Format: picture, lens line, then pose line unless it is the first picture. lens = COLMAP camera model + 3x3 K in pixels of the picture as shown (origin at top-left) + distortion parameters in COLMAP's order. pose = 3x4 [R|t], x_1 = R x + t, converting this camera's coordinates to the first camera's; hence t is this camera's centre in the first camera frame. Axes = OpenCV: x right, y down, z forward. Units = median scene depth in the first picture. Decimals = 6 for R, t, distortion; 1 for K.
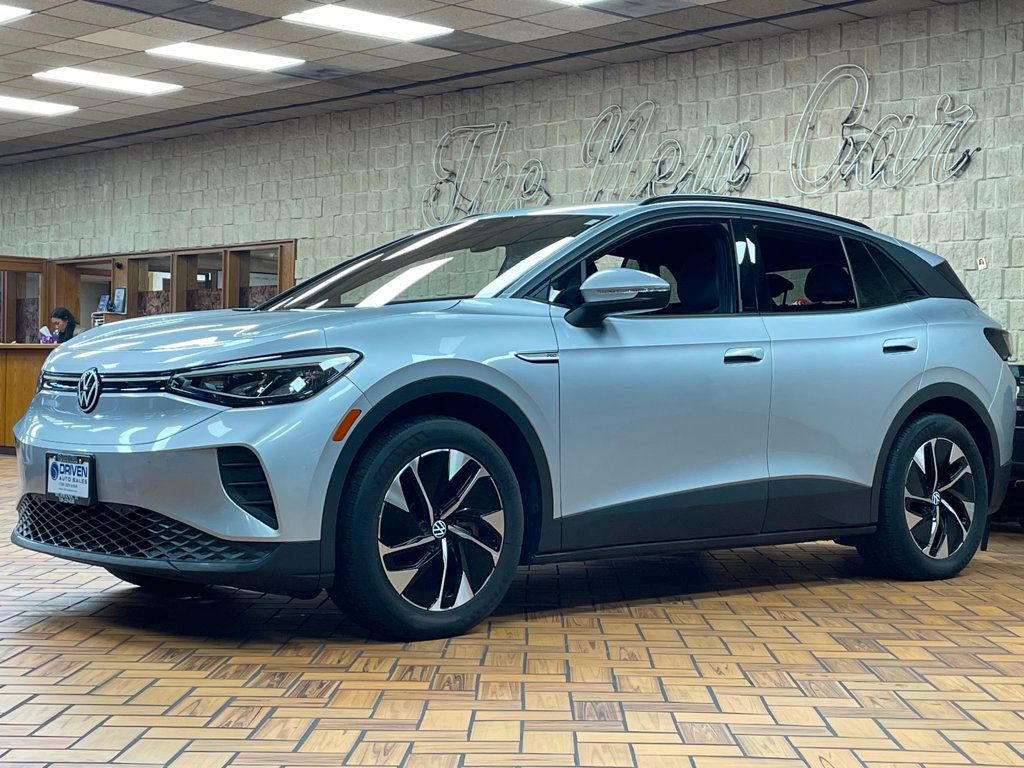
lens RADIAL K [[1713.1, 0, 512.0], [0, 1713.1, 384.0], [0, 0, 1]] dist [-0.006293, -0.036626]
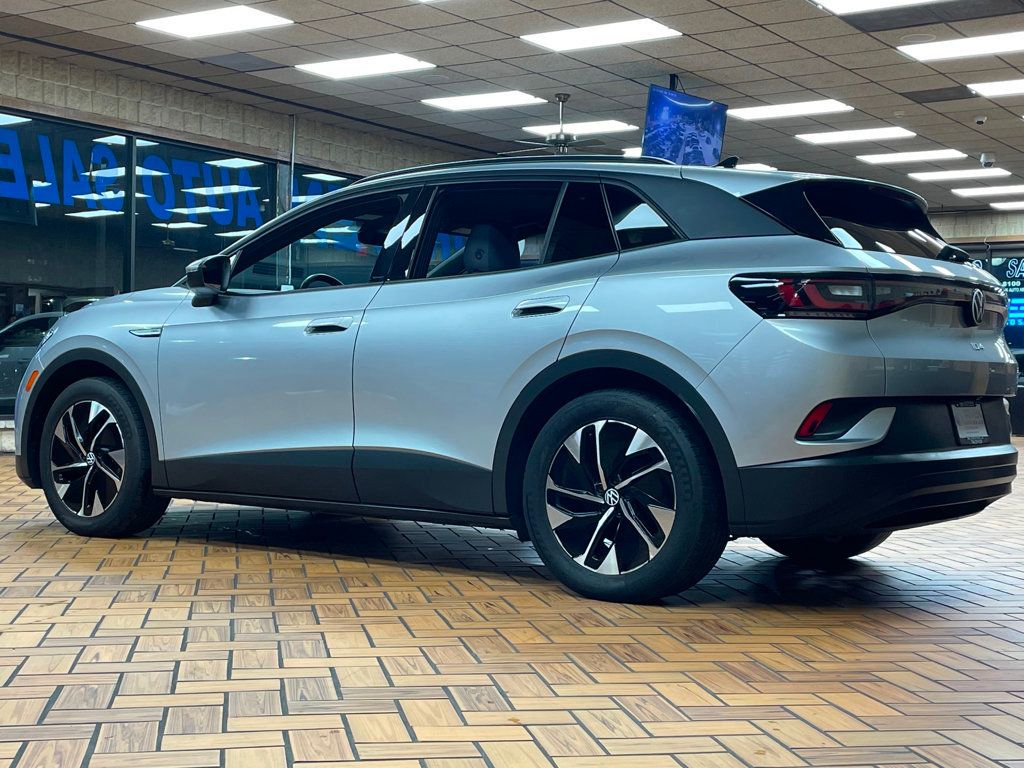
lens RADIAL K [[1427.4, 0, 512.0], [0, 1427.4, 384.0], [0, 0, 1]] dist [0.108498, -0.028072]
pose [[0.212110, 0.000943, -0.977245, 0.994309], [-0.013588, 0.999906, -0.001985, 0.018724], [0.977151, 0.013700, 0.212103, 0.920352]]
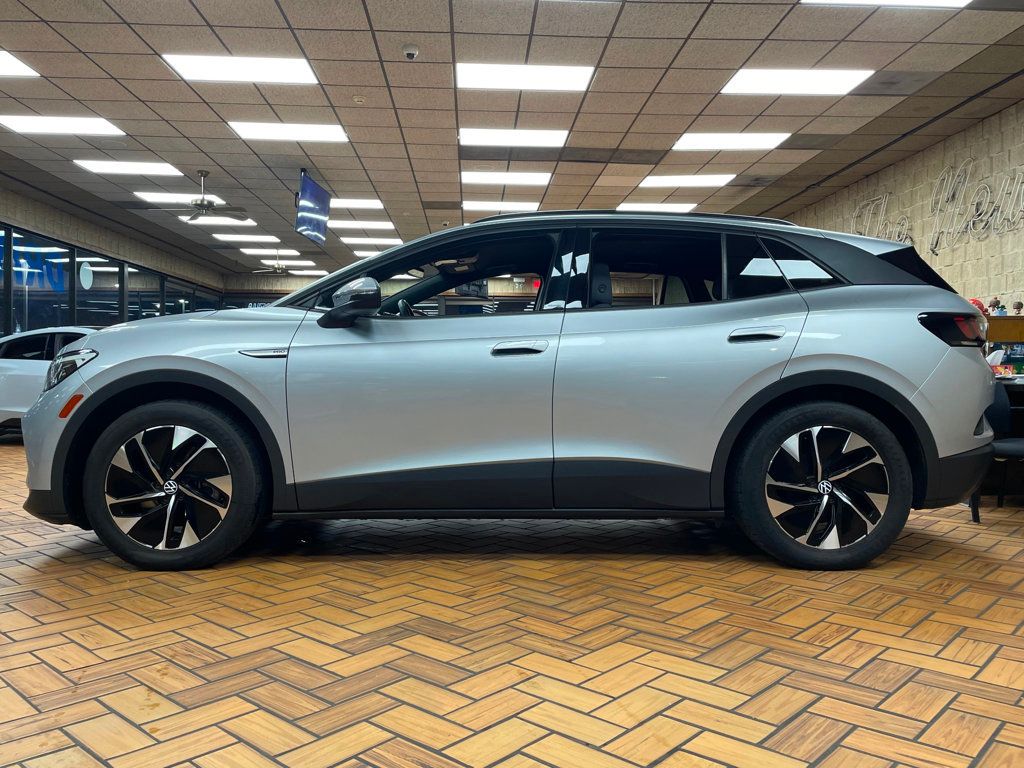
lens RADIAL K [[802.2, 0, 512.0], [0, 802.2, 384.0], [0, 0, 1]] dist [0.100790, -0.114345]
pose [[0.754636, 0.001236, -0.656143, 0.473908], [0.006037, 0.999943, 0.008827, 0.002212], [0.656116, -0.010622, 0.754585, 0.597274]]
